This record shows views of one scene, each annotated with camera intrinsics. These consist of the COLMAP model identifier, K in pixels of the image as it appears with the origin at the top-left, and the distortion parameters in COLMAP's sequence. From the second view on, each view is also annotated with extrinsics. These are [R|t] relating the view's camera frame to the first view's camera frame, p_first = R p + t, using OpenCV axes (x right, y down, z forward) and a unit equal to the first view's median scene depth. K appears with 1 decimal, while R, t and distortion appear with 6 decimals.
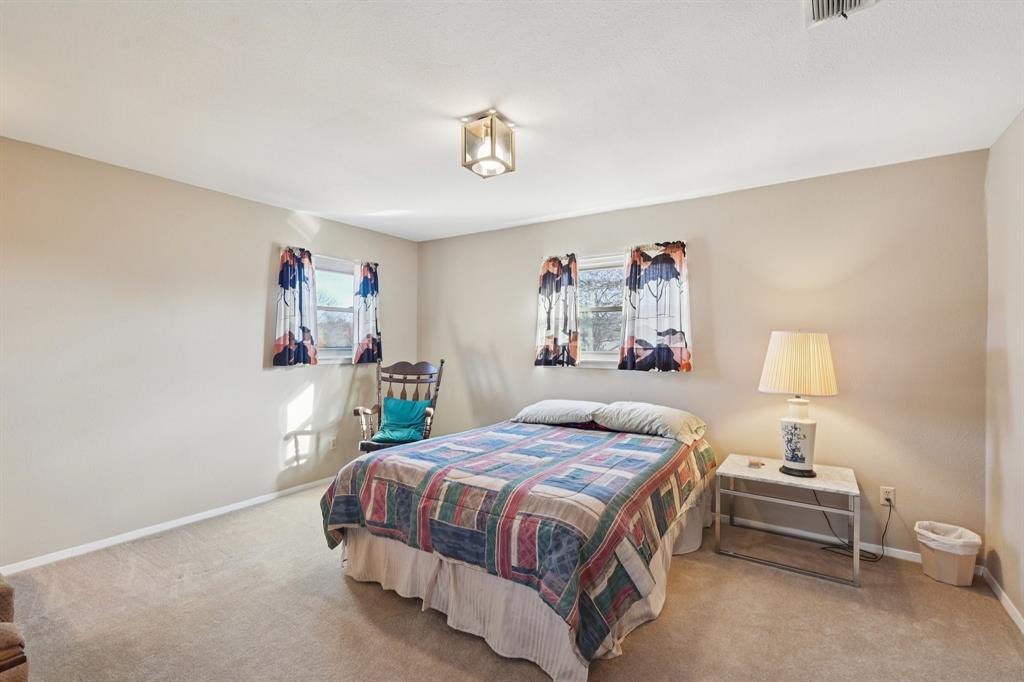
lens RADIAL K [[453.7, 0, 512.4], [0, 453.7, 342.0], [0, 0, 1]] dist [-0.009853, 0.000201]
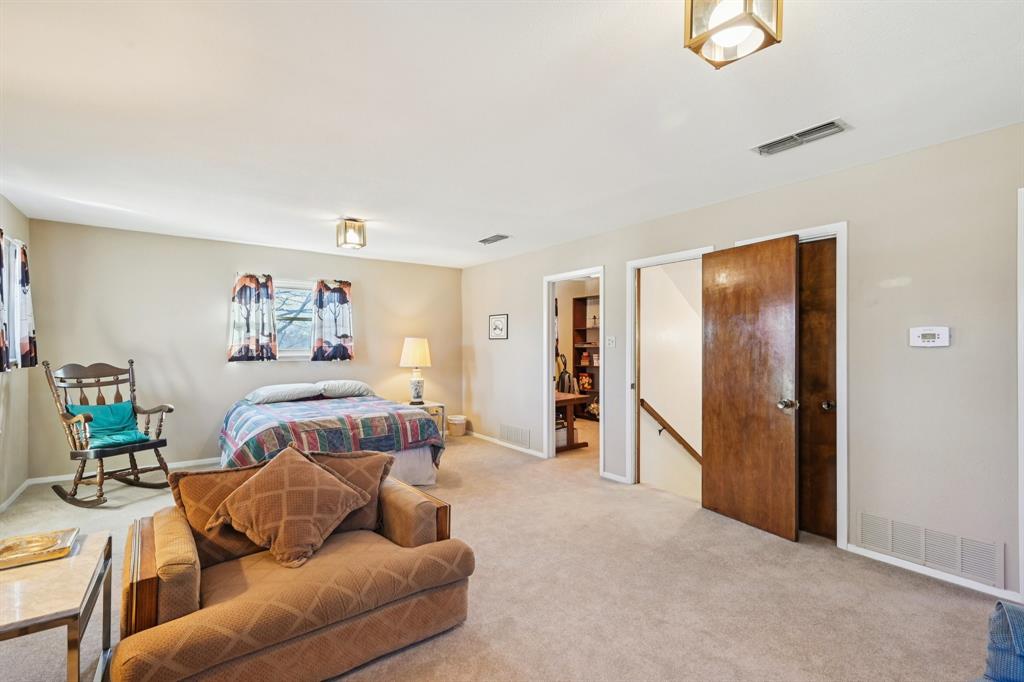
lens RADIAL K [[453.7, 0, 516.7], [0, 453.7, 340.9], [0, 0, 1]] dist [-0.009853, 0.000201]
pose [[0.329956, 0.004958, 0.943983, -0.955900], [-0.004854, 0.999982, -0.003556, -0.002878], [-0.943984, -0.003409, 0.329974, -0.120025]]
